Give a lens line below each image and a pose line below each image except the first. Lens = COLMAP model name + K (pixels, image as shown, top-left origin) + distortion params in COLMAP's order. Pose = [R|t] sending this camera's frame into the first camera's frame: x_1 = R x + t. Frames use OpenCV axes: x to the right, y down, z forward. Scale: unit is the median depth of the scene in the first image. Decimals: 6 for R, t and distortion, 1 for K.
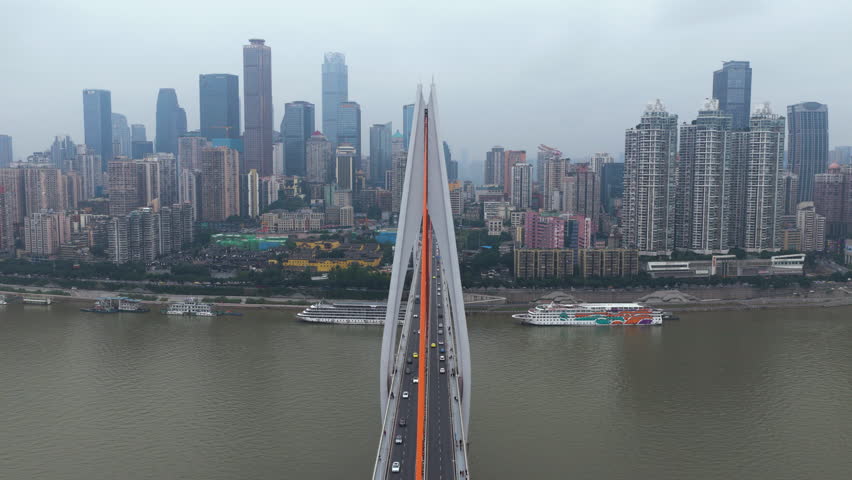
lens RADIAL K [[737.0, 0, 426.0], [0, 737.0, 240.0], [0, 0, 1]] dist [-0.004588, 0.002145]
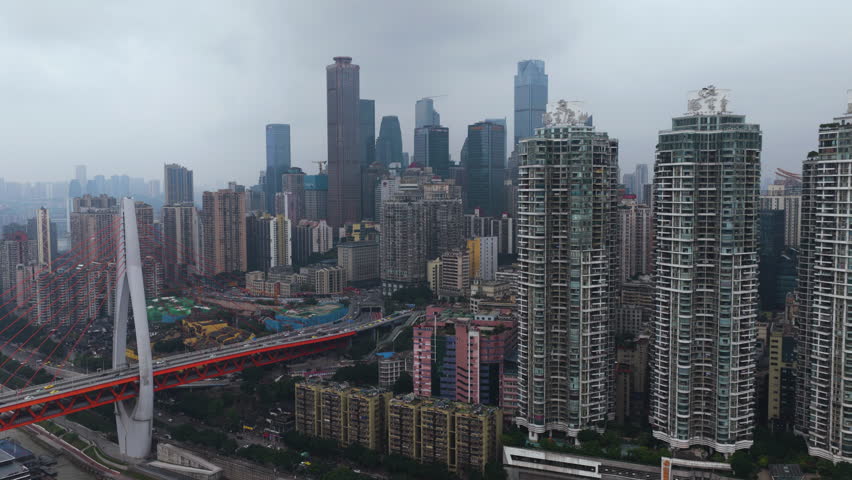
lens RADIAL K [[737.0, 0, 426.0], [0, 737.0, 240.0], [0, 0, 1]] dist [-0.004588, 0.002145]
pose [[0.821268, 0.033287, -0.569570, 0.493375], [-0.046059, 0.998906, -0.008036, -0.090267], [0.568680, 0.032834, 0.821903, 0.543989]]
